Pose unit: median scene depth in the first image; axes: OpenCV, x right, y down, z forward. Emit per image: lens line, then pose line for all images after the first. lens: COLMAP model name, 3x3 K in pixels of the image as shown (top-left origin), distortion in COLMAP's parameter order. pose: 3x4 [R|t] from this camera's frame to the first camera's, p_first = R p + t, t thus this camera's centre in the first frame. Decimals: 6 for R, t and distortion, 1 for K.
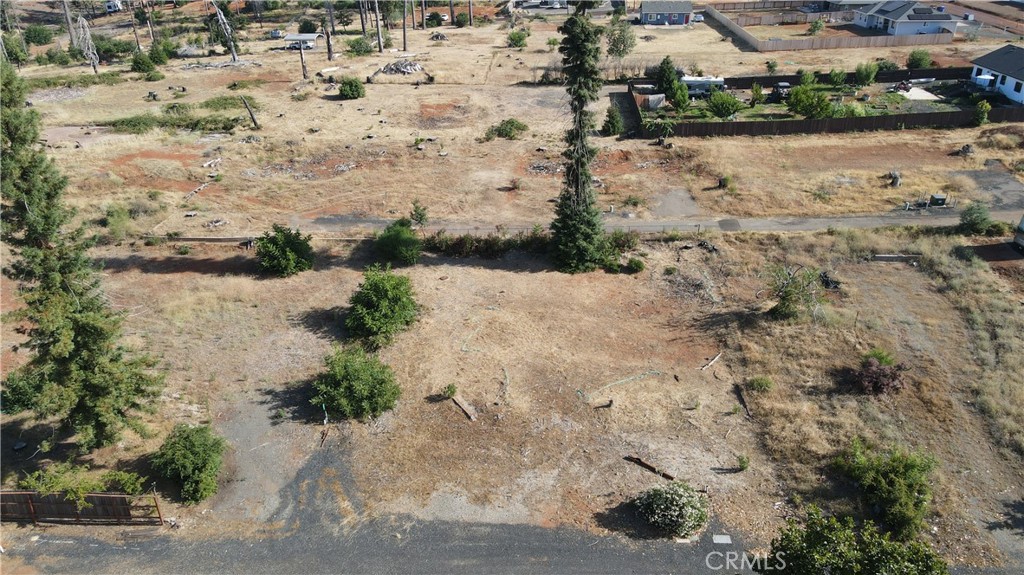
lens RADIAL K [[753.8, 0, 510.4], [0, 753.8, 290.0], [0, 0, 1]] dist [0.005073, 0.026151]
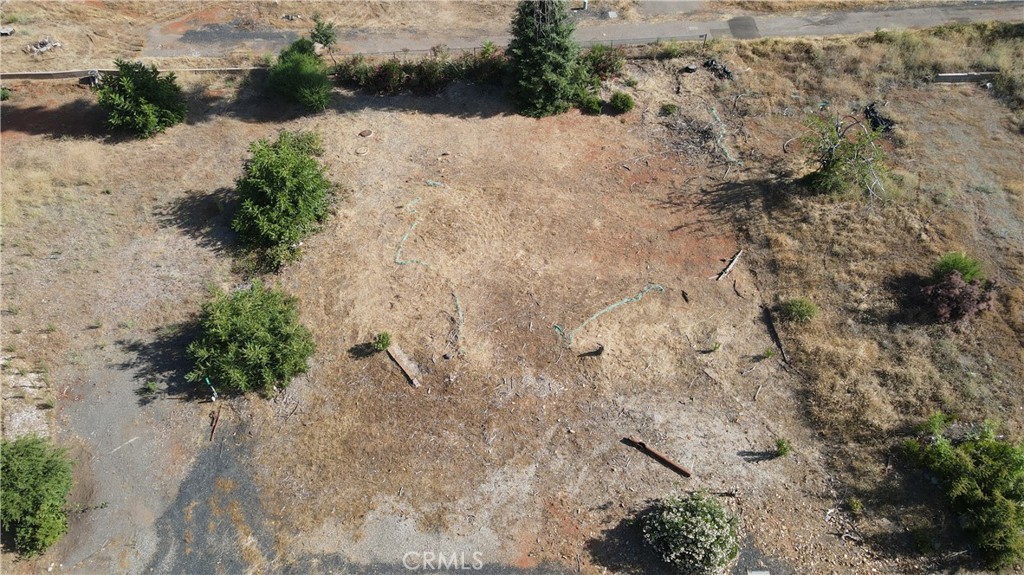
lens RADIAL K [[753.8, 0, 511.1], [0, 753.8, 287.4], [0, 0, 1]] dist [0.005073, 0.026151]
pose [[0.997078, -0.059156, 0.048325, 0.012454], [0.038911, 0.937758, 0.345103, -0.163658], [-0.065733, -0.342215, 0.937320, 0.325171]]
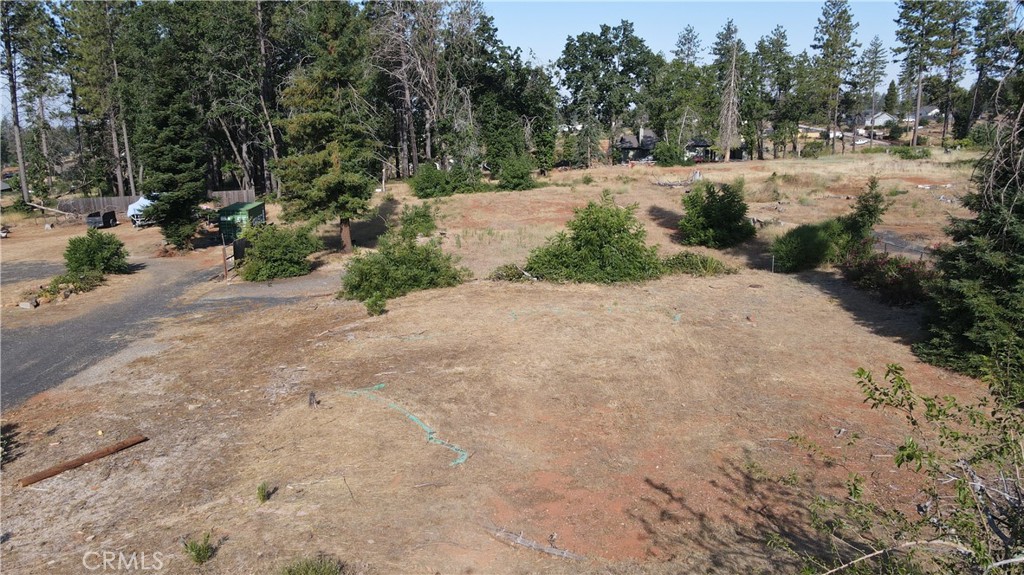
lens RADIAL K [[753.8, 0, 507.9], [0, 753.8, 283.3], [0, 0, 1]] dist [0.005073, 0.026151]
pose [[0.115811, 0.228199, -0.966702, 0.550674], [-0.439300, 0.884656, 0.156203, -0.031537], [0.890844, 0.406582, 0.202701, 0.963690]]
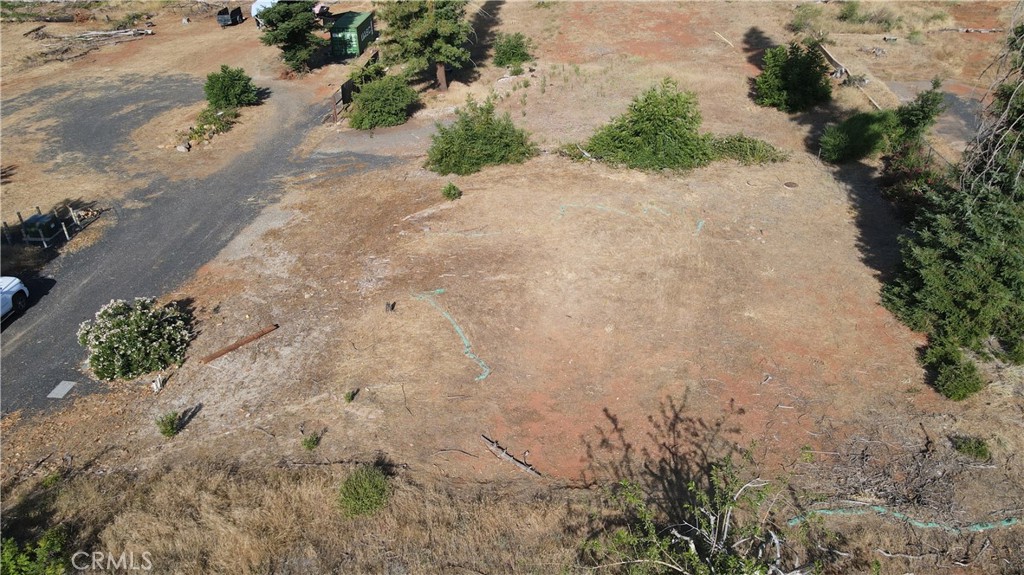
lens RADIAL K [[753.8, 0, 507.3], [0, 753.8, 285.6], [0, 0, 1]] dist [0.005073, 0.026151]
pose [[-0.051936, 0.541837, -0.838877, 0.622109], [-0.436028, 0.743410, 0.507169, -0.214434], [0.898433, 0.392114, 0.197647, 0.938205]]
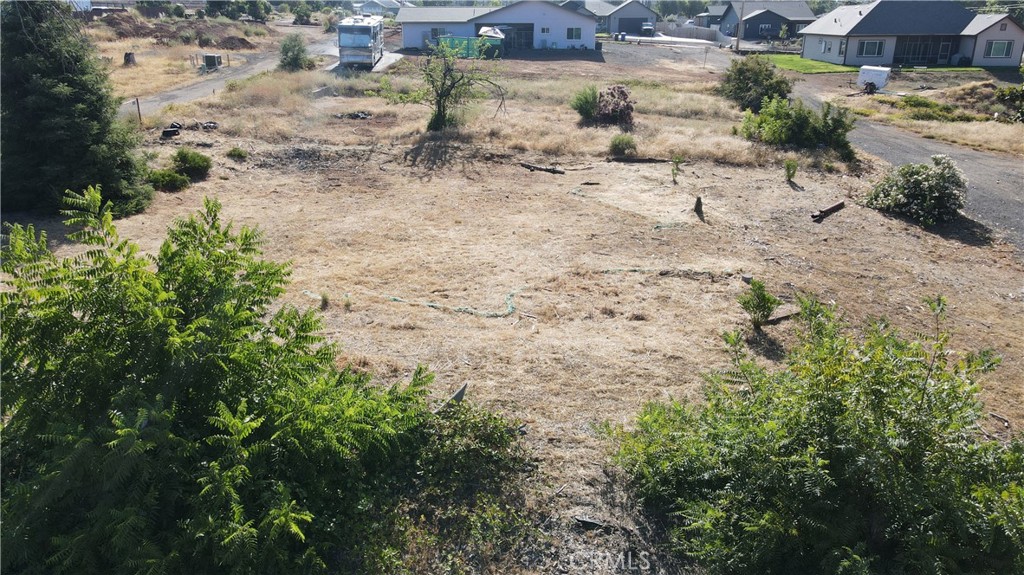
lens RADIAL K [[753.8, 0, 509.1], [0, 753.8, 283.7], [0, 0, 1]] dist [0.005073, 0.026151]
pose [[-0.018890, -0.328253, 0.944401, -0.407088], [0.442306, 0.844370, 0.302332, -0.032311], [-0.896665, 0.423425, 0.129239, 1.057106]]
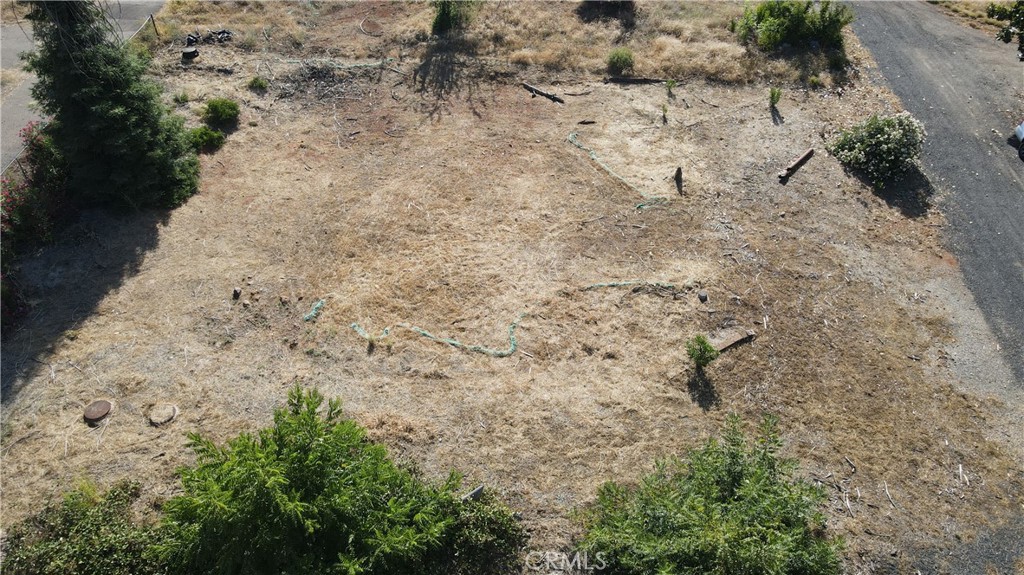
lens RADIAL K [[753.8, 0, 508.7], [0, 753.8, 284.9], [0, 0, 1]] dist [0.005073, 0.026151]
pose [[-0.014756, -0.643364, 0.765418, -0.407344], [0.447501, 0.680307, 0.580452, -0.217479], [-0.894161, 0.351091, 0.277867, 0.964414]]
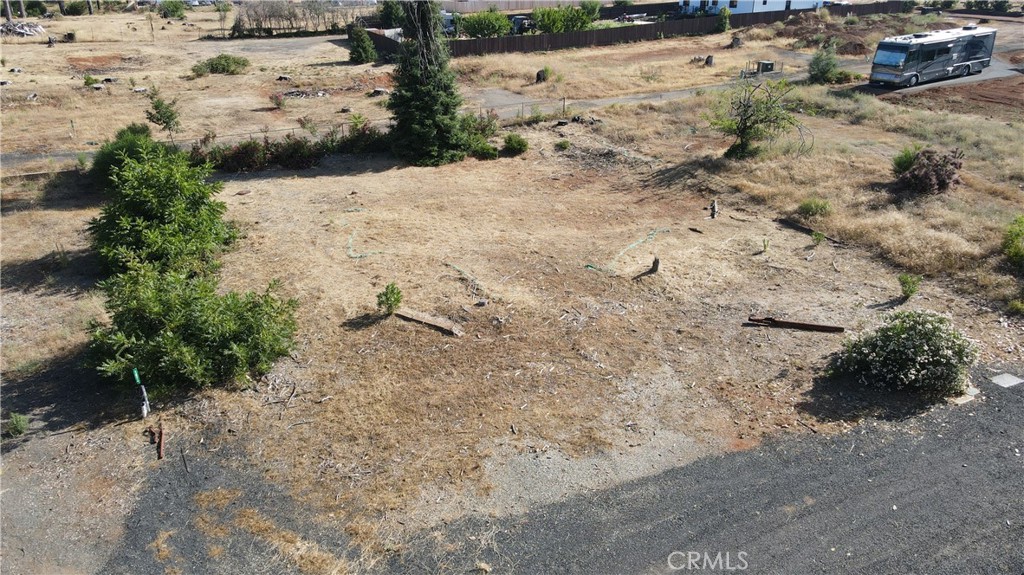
lens RADIAL K [[753.8, 0, 510.8], [0, 753.8, 282.1], [0, 0, 1]] dist [0.005073, 0.026151]
pose [[0.882709, -0.168846, 0.438538, -0.232932], [0.203630, 0.978487, -0.033139, 0.156258], [-0.423508, 0.118552, 0.898102, 0.496164]]
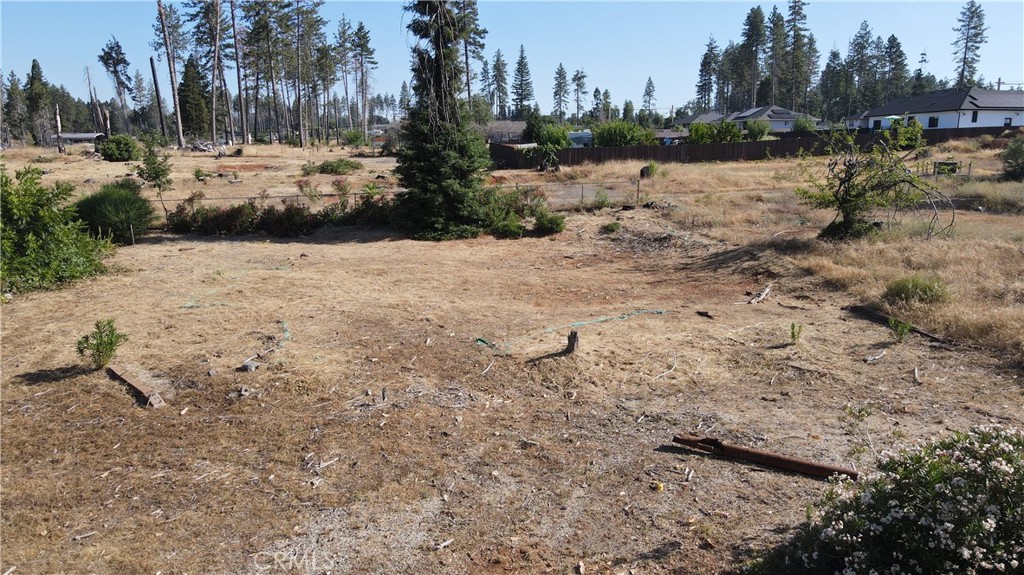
lens RADIAL K [[753.8, 0, 510.9], [0, 753.8, 281.7], [0, 0, 1]] dist [0.005073, 0.026151]
pose [[0.979832, -0.025989, 0.198126, 0.032873], [0.080400, 0.958983, -0.271824, 0.213073], [-0.182935, 0.282271, 0.941731, 0.644458]]
